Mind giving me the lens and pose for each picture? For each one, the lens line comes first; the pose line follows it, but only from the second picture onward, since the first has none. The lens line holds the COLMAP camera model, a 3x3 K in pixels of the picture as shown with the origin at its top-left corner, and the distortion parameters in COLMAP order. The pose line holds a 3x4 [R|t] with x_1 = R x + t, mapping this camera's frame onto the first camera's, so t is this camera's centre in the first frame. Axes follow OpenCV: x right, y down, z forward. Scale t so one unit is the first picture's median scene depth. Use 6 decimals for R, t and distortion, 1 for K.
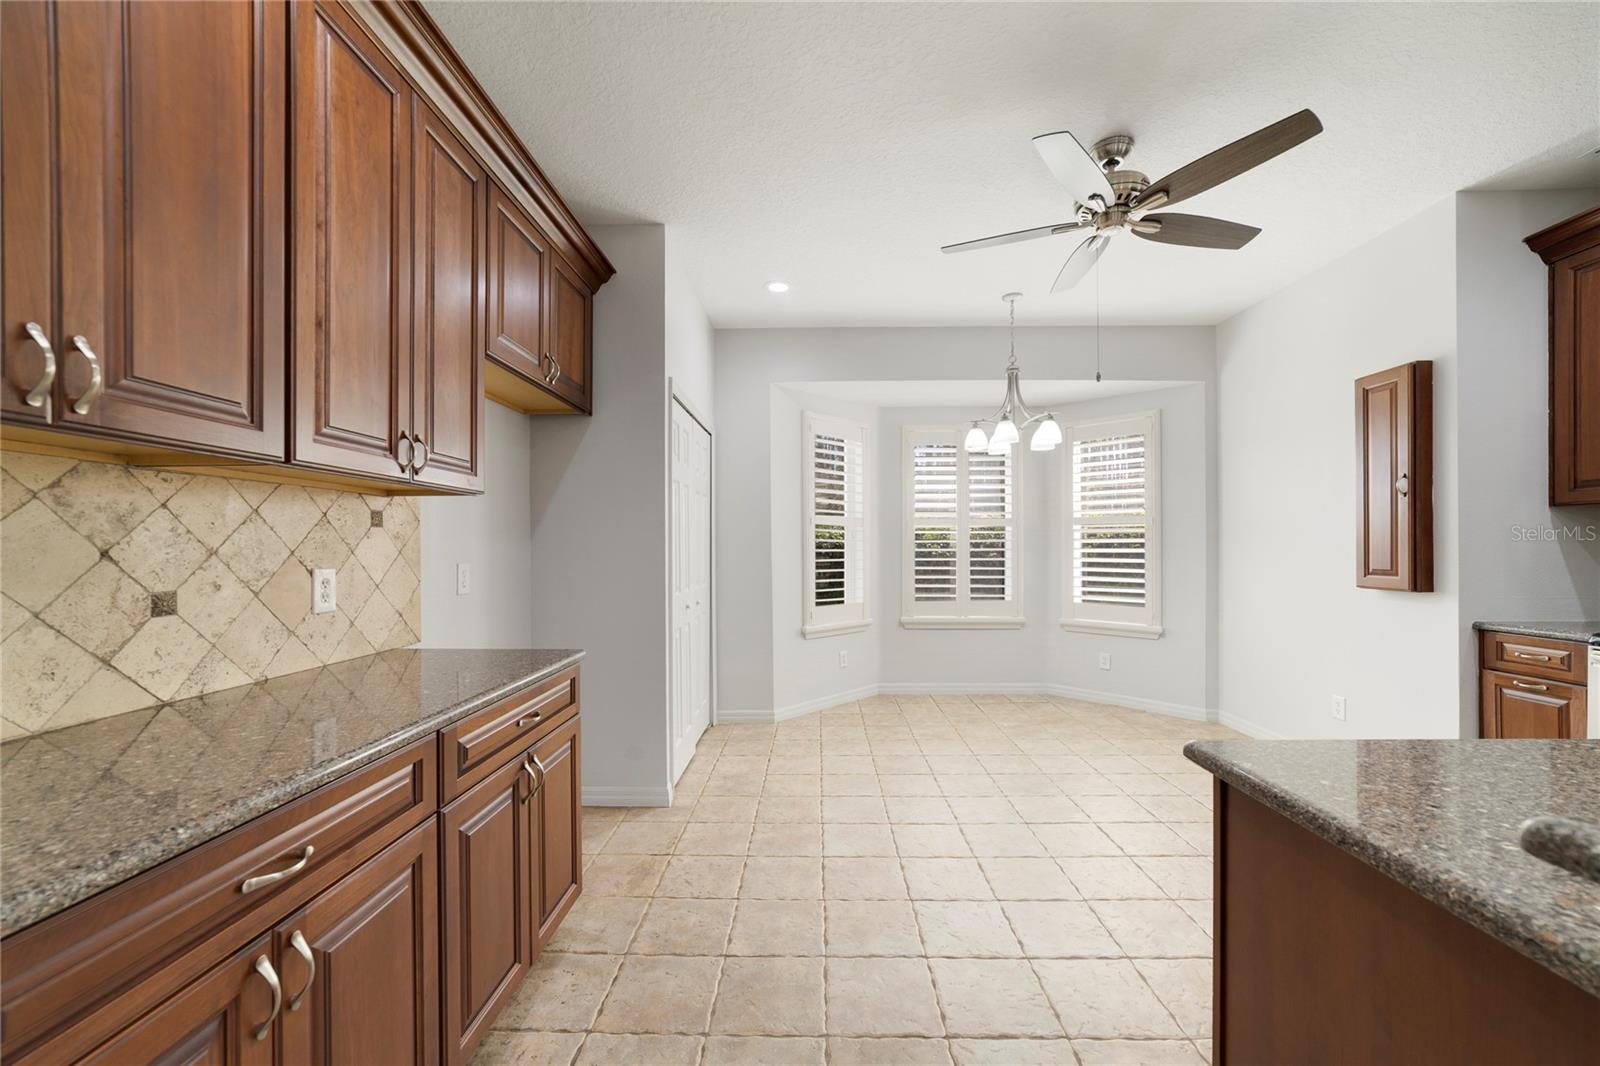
lens RADIAL K [[614.5, 0, 811.7], [0, 614.5, 539.6], [0, 0, 1]] dist [-0.007754, 0.002455]
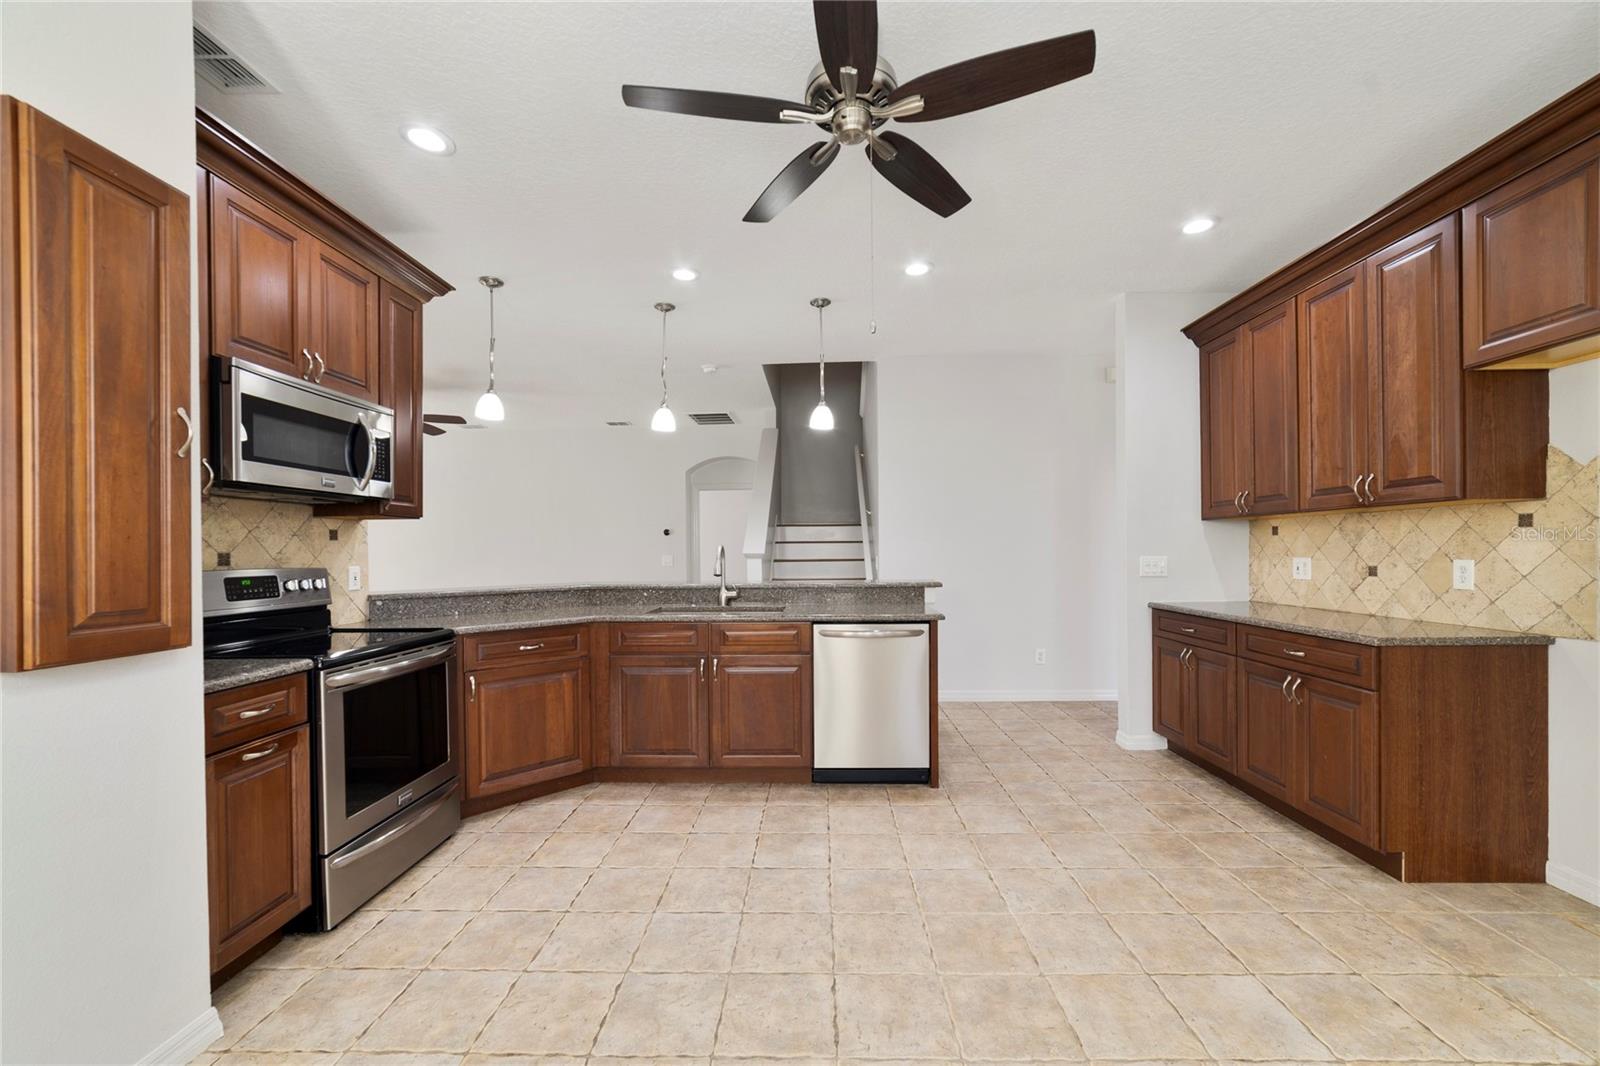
lens RADIAL K [[614.5, 0, 811.7], [0, 614.5, 545.0], [0, 0, 1]] dist [-0.007754, 0.002455]
pose [[-0.999944, 0.010363, 0.002091, 0.503629], [0.010323, 0.999775, -0.018533, 0.015435], [-0.002283, -0.018511, -0.999826, 1.638994]]
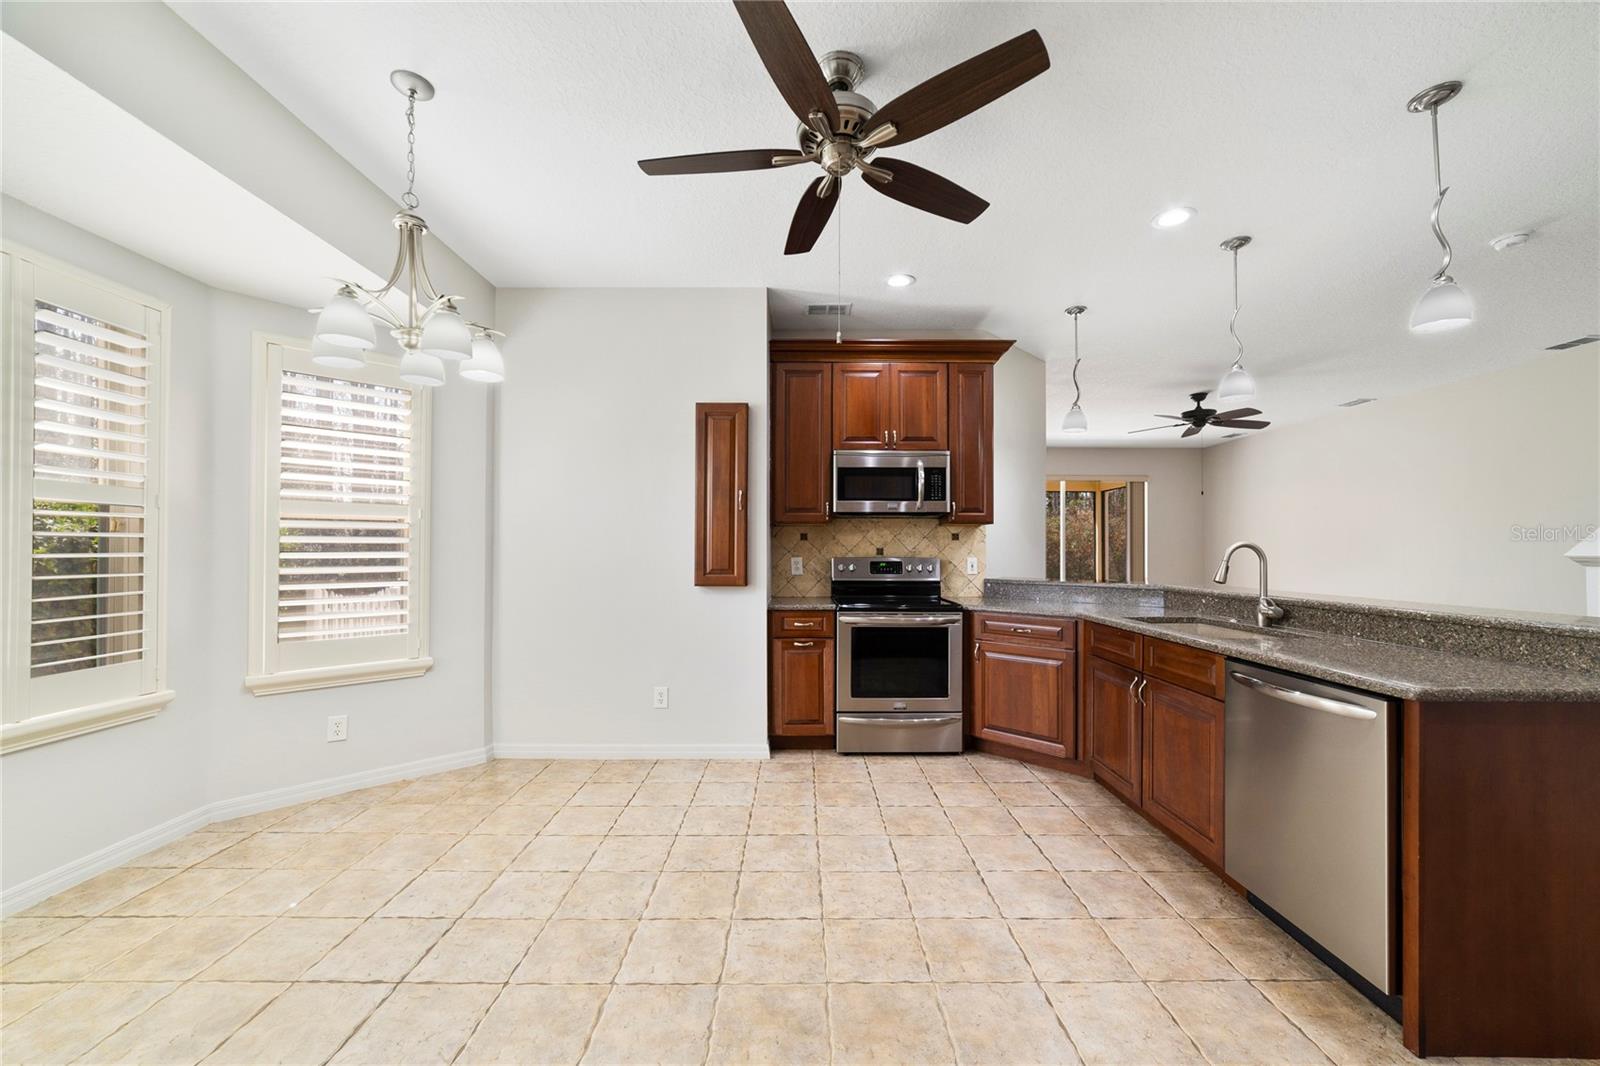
lens RADIAL K [[614.5, 0, 811.1], [0, 614.5, 540.7], [0, 0, 1]] dist [-0.007754, 0.002455]
pose [[-0.044539, 0.017292, 0.998858, -0.299489], [-0.013238, 0.999752, -0.017897, 0.013719], [-0.998920, -0.014020, -0.044299, 1.005053]]
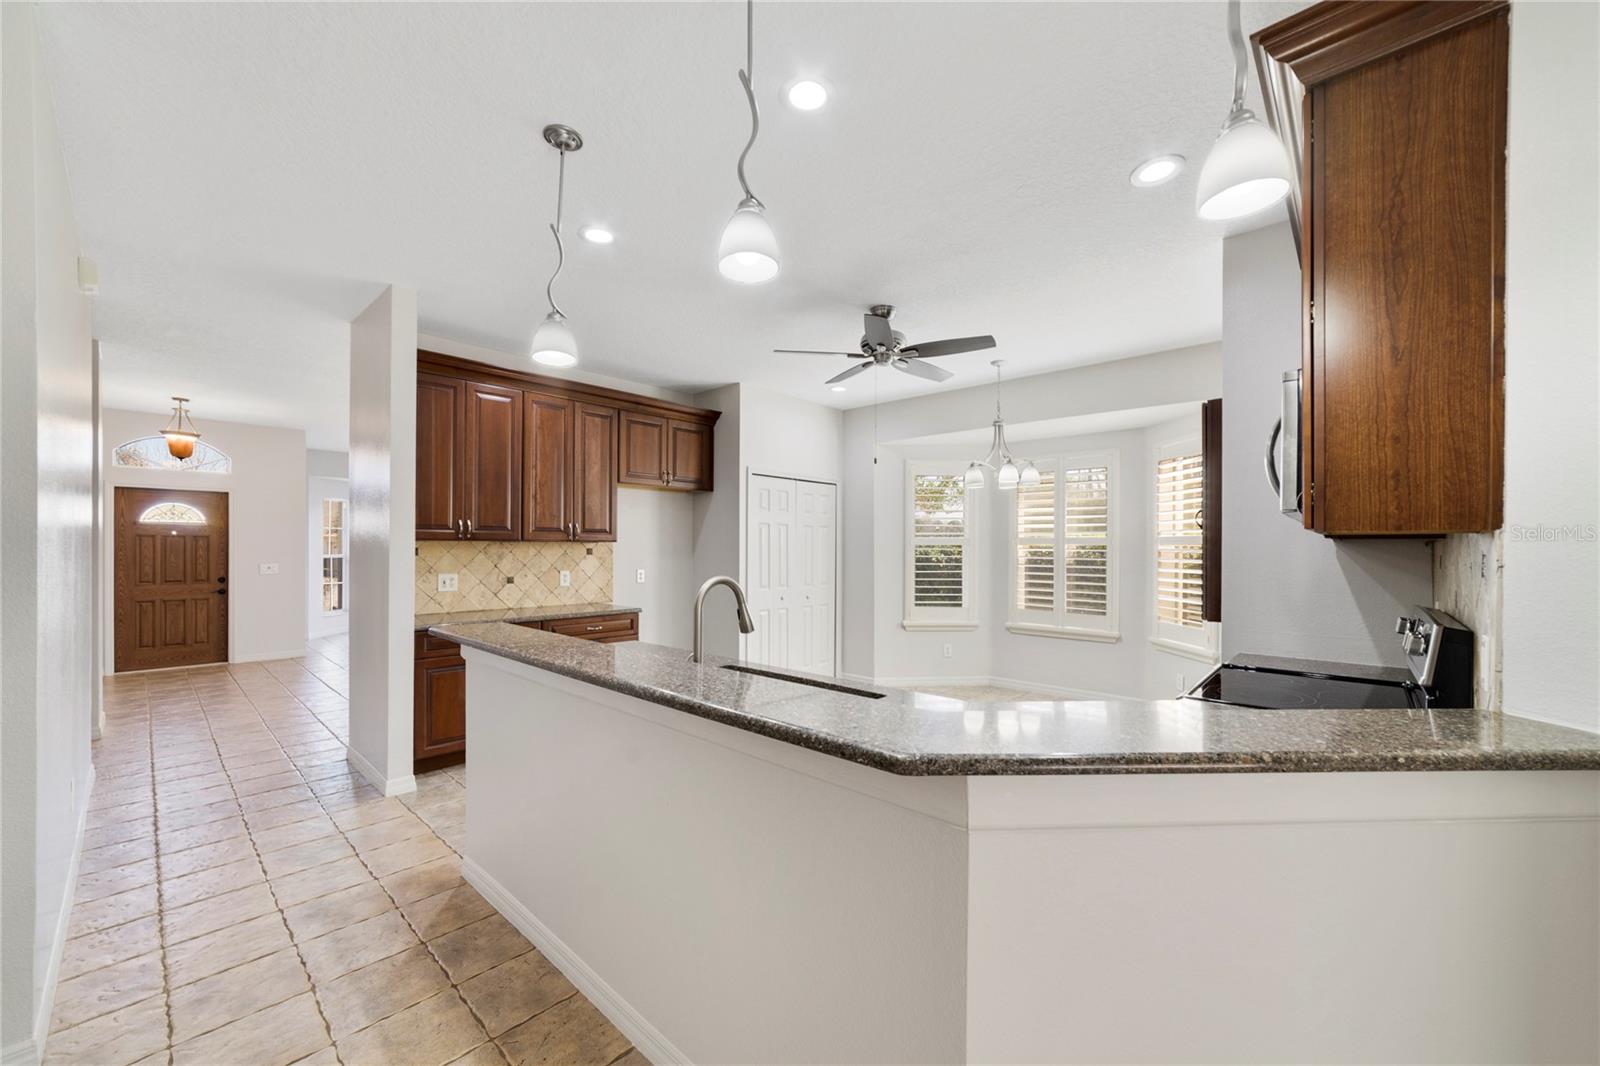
lens RADIAL K [[614.5, 0, 804.0], [0, 614.5, 549.1], [0, 0, 1]] dist [-0.007754, 0.002455]
pose [[0.760158, -0.011008, -0.649645, 1.248874], [0.010072, 0.999936, -0.005159, -0.018020], [0.649660, -0.002621, 0.760221, -0.287071]]
